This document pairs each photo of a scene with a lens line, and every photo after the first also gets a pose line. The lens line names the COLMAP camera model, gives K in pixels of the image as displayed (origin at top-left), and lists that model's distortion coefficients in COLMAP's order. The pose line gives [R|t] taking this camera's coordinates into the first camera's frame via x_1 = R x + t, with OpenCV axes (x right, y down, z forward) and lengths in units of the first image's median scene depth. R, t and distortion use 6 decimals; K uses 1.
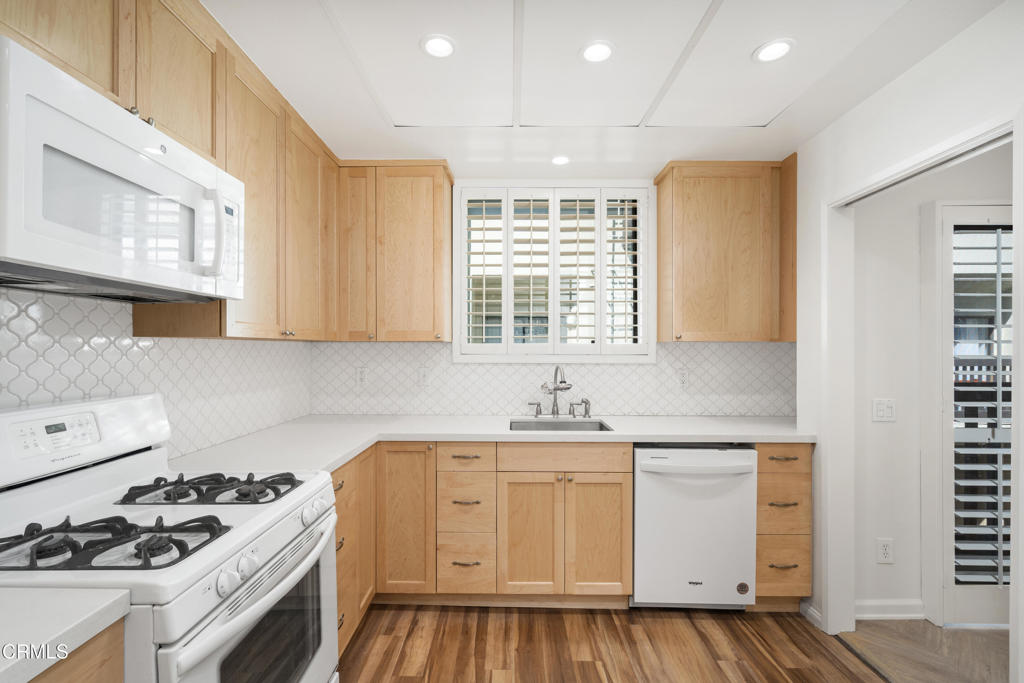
lens RADIAL K [[465.6, 0, 512.3], [0, 465.6, 349.9], [0, 0, 1]] dist [-0.004660, 0.002630]
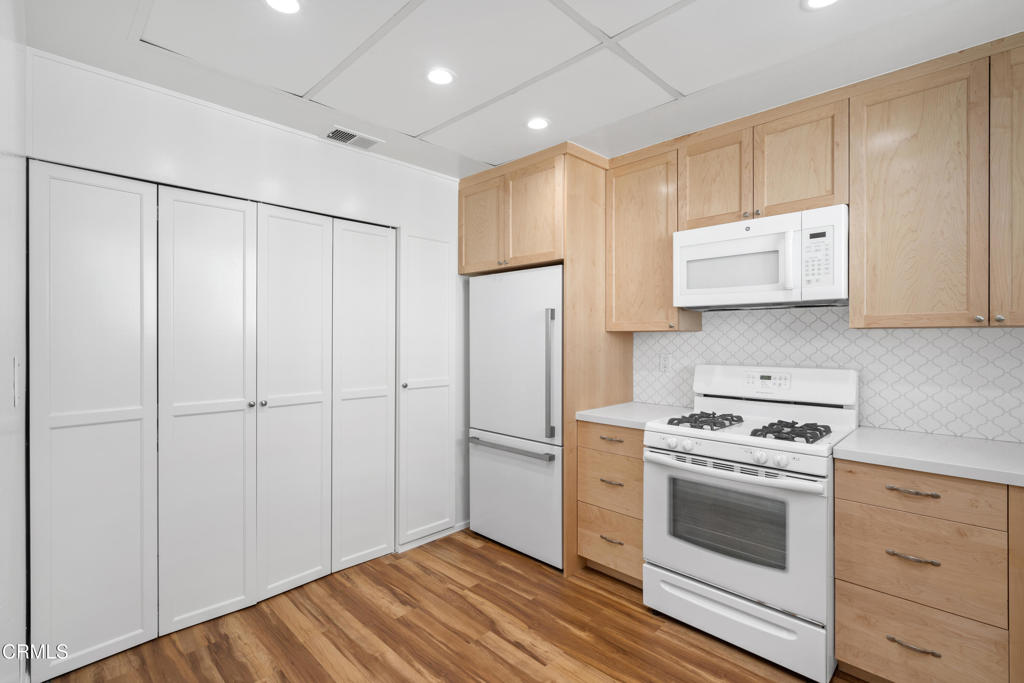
lens RADIAL K [[465.6, 0, 510.3], [0, 465.6, 340.5], [0, 0, 1]] dist [-0.004660, 0.002630]
pose [[-0.703237, -0.000154, -0.710955, 0.618505], [-0.003851, 0.999986, 0.003592, 0.003027], [0.710945, 0.005264, -0.703228, 0.827708]]
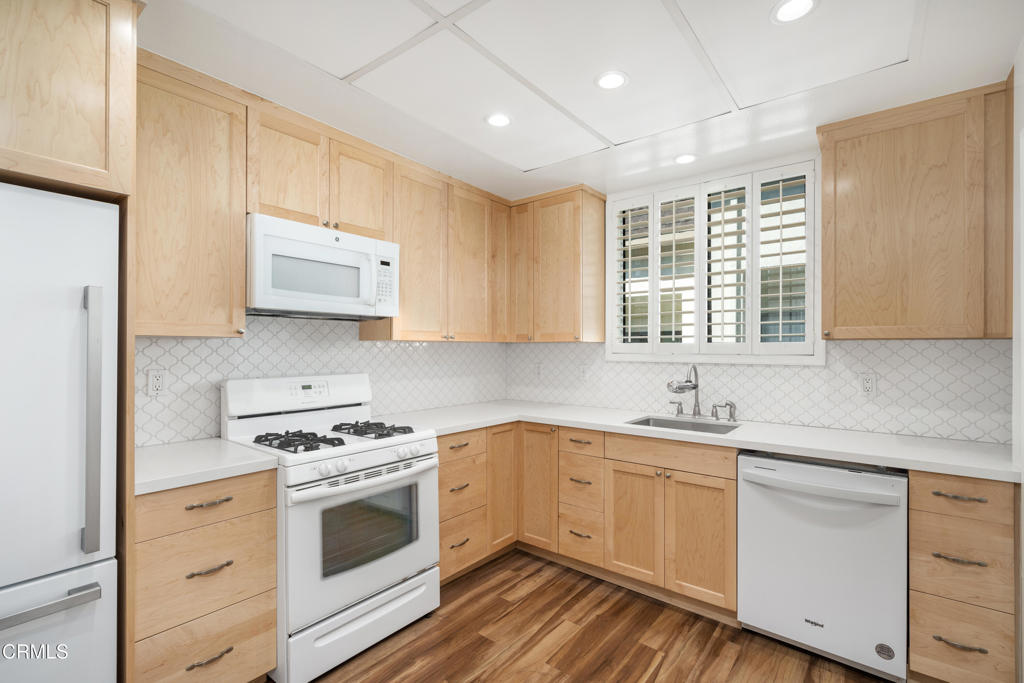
lens RADIAL K [[465.6, 0, 511.2], [0, 465.6, 347.6], [0, 0, 1]] dist [-0.004660, 0.002630]
pose [[0.786918, -0.000538, -0.617057, 0.477228], [-0.003268, 0.999982, -0.005039, 0.003011], [0.617049, 0.005982, 0.786902, -0.014682]]
